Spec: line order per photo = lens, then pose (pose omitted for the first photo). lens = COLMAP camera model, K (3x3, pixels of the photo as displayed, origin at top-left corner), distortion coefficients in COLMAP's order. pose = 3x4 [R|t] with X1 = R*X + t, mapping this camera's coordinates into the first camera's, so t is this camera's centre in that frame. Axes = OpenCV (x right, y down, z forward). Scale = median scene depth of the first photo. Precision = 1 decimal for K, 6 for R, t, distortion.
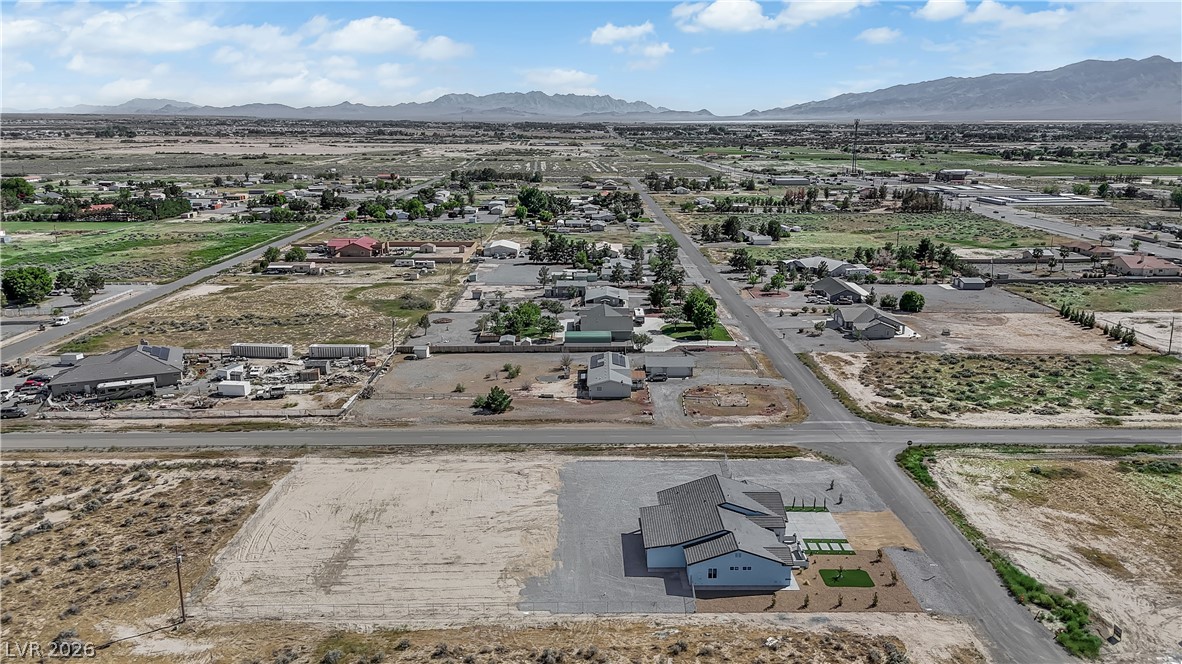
lens RADIAL K [[869.7, 0, 588.1], [0, 869.7, 333.8], [0, 0, 1]] dist [0.074233, -0.054510]
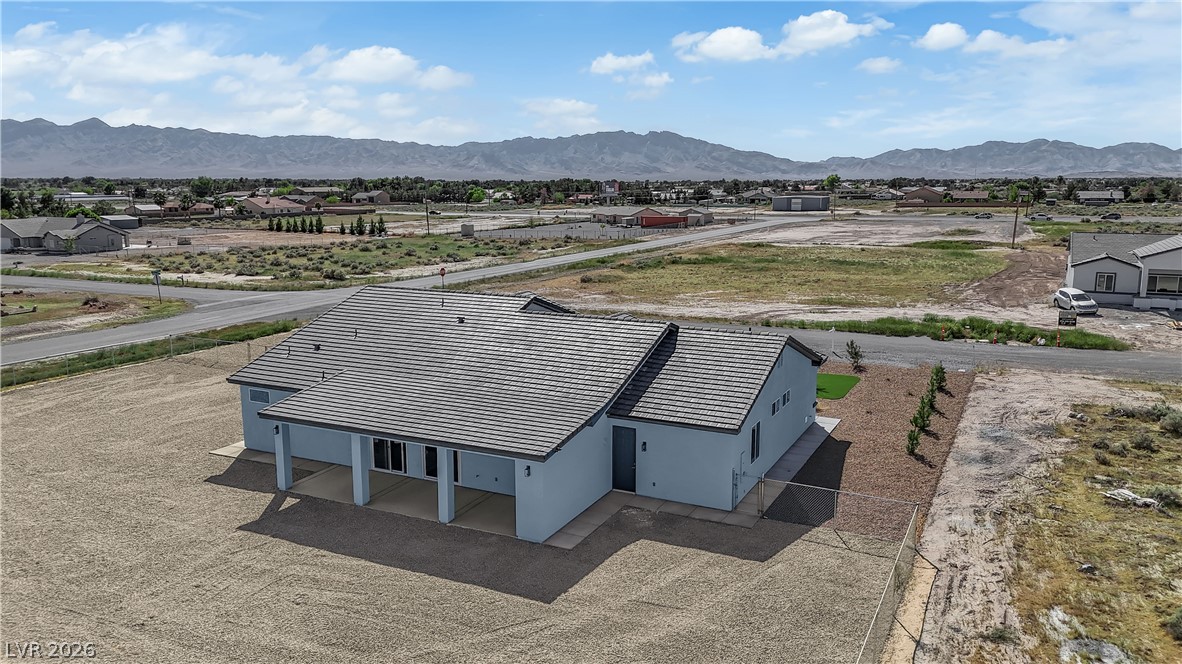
lens RADIAL K [[869.7, 0, 589.9], [0, 869.7, 339.9], [0, 0, 1]] dist [0.074233, -0.054510]
pose [[0.456034, -0.162332, 0.875032, -0.107619], [0.218476, 0.973557, 0.066748, 0.164069], [-0.862729, 0.160734, 0.479441, 0.713209]]
